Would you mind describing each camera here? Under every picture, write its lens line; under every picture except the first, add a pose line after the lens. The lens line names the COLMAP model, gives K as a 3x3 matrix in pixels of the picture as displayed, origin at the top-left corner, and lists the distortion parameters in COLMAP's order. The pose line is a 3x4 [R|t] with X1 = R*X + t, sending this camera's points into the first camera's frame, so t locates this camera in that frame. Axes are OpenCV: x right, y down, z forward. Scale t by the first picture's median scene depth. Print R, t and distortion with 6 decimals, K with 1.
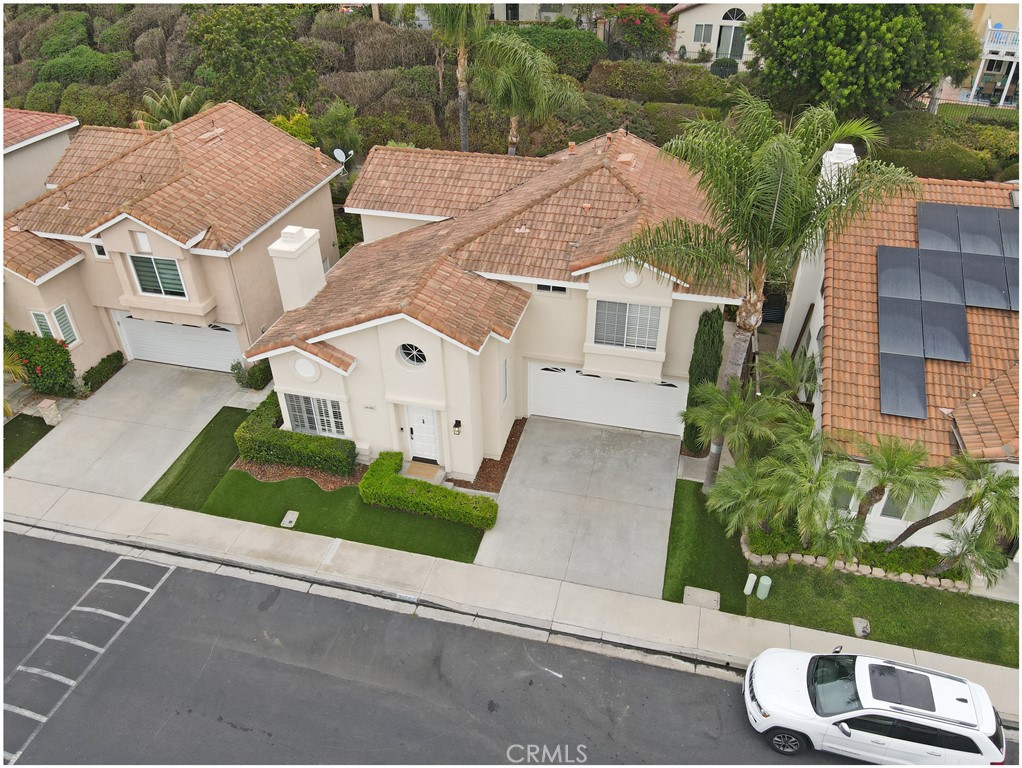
lens RADIAL K [[745.9, 0, 512.0], [0, 745.9, 389.1], [0, 0, 1]] dist [0.016702, 0.001600]
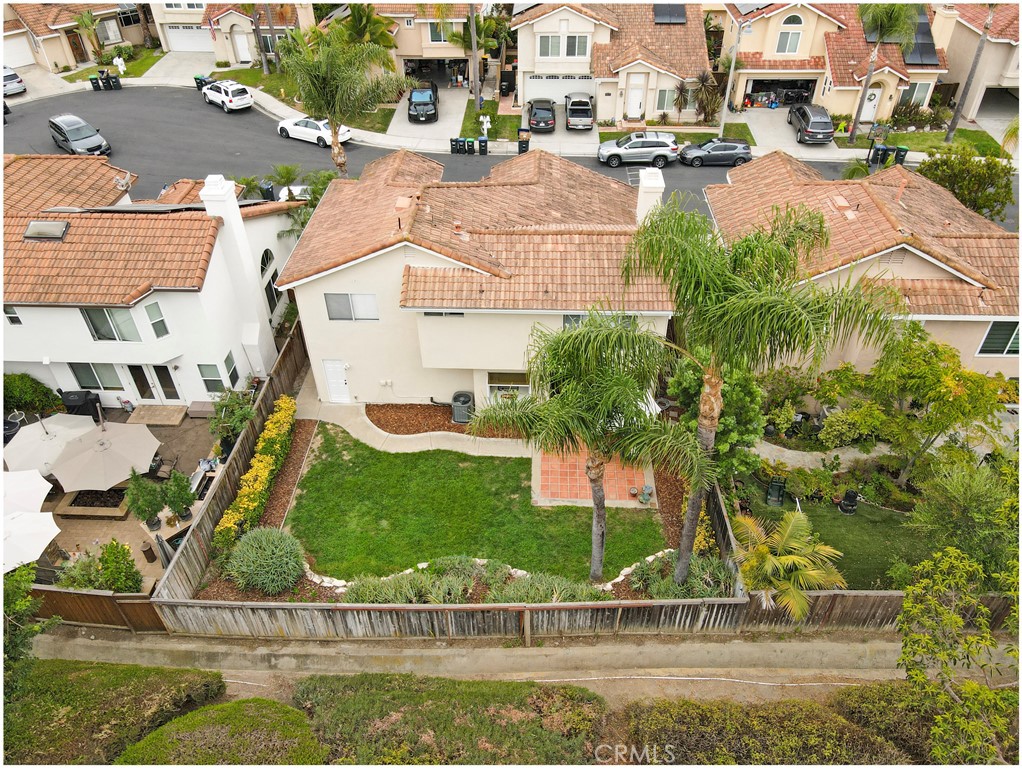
lens RADIAL K [[745.9, 0, 511.1], [0, 745.9, 389.0], [0, 0, 1]] dist [0.016702, 0.001600]
pose [[-0.977733, 0.151580, -0.145127, 0.215620], [-0.099152, 0.275822, 0.956081, -1.398496], [0.184952, 0.949182, -0.254651, 1.706834]]
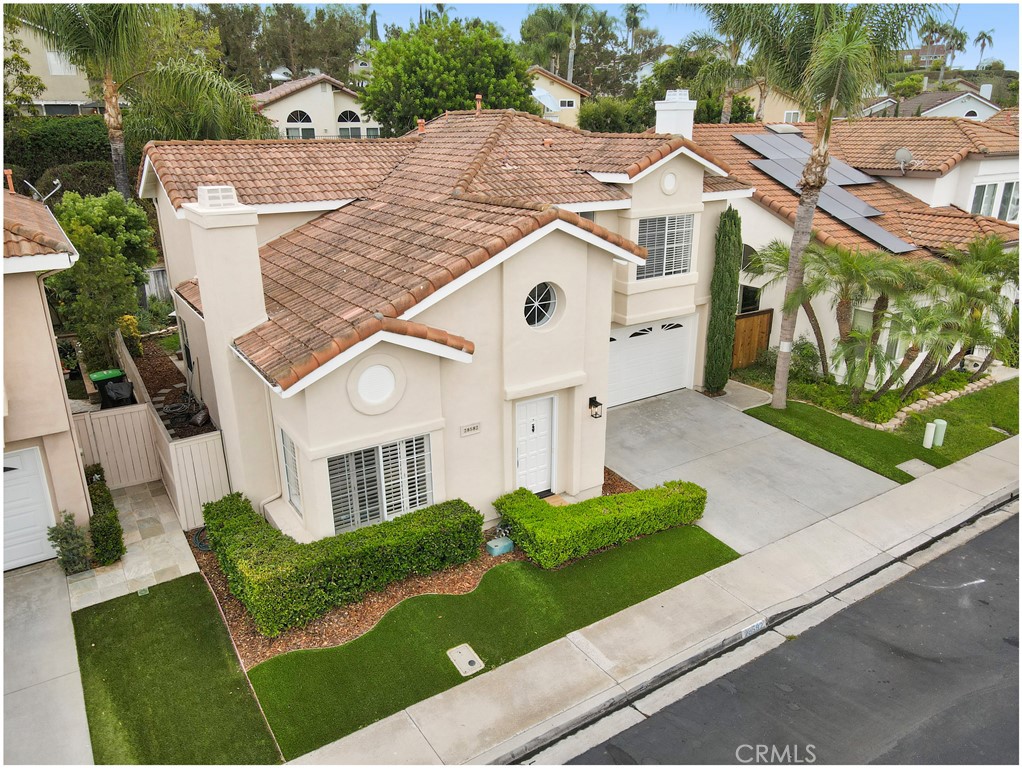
lens RADIAL K [[745.9, 0, 511.8], [0, 745.9, 386.0], [0, 0, 1]] dist [0.016702, 0.001600]
pose [[0.677595, -0.240768, 0.694907, -0.577750], [0.420888, 0.901809, -0.097947, 0.066479], [-0.603091, 0.358847, 0.712398, 0.536683]]
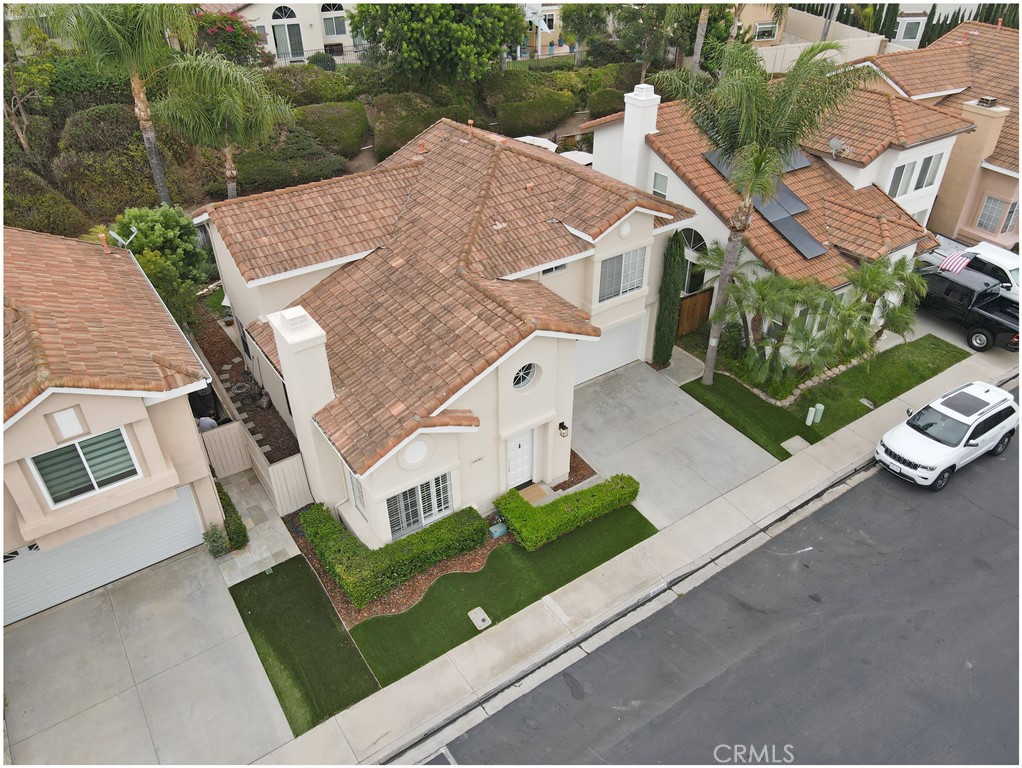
lens RADIAL K [[745.9, 0, 512.7], [0, 745.9, 387.5], [0, 0, 1]] dist [0.016702, 0.001600]
pose [[0.659527, -0.426887, 0.618702, -0.672062], [0.431392, 0.889005, 0.153530, -0.168942], [-0.615569, 0.165646, 0.770478, 0.277739]]
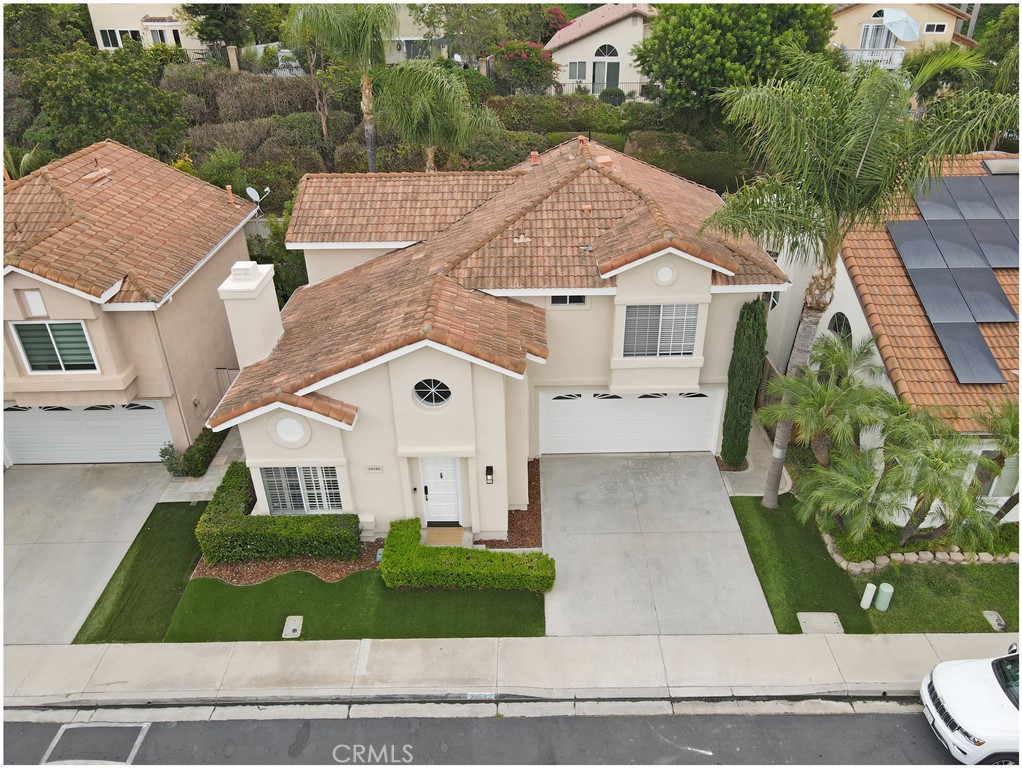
lens RADIAL K [[745.9, 0, 511.8], [0, 745.9, 388.2], [0, 0, 1]] dist [0.016702, 0.001600]
pose [[0.969293, -0.129265, 0.209194, -0.203996], [0.148165, 0.985938, -0.077284, 0.023441], [-0.196262, 0.105906, 0.974815, 0.173089]]
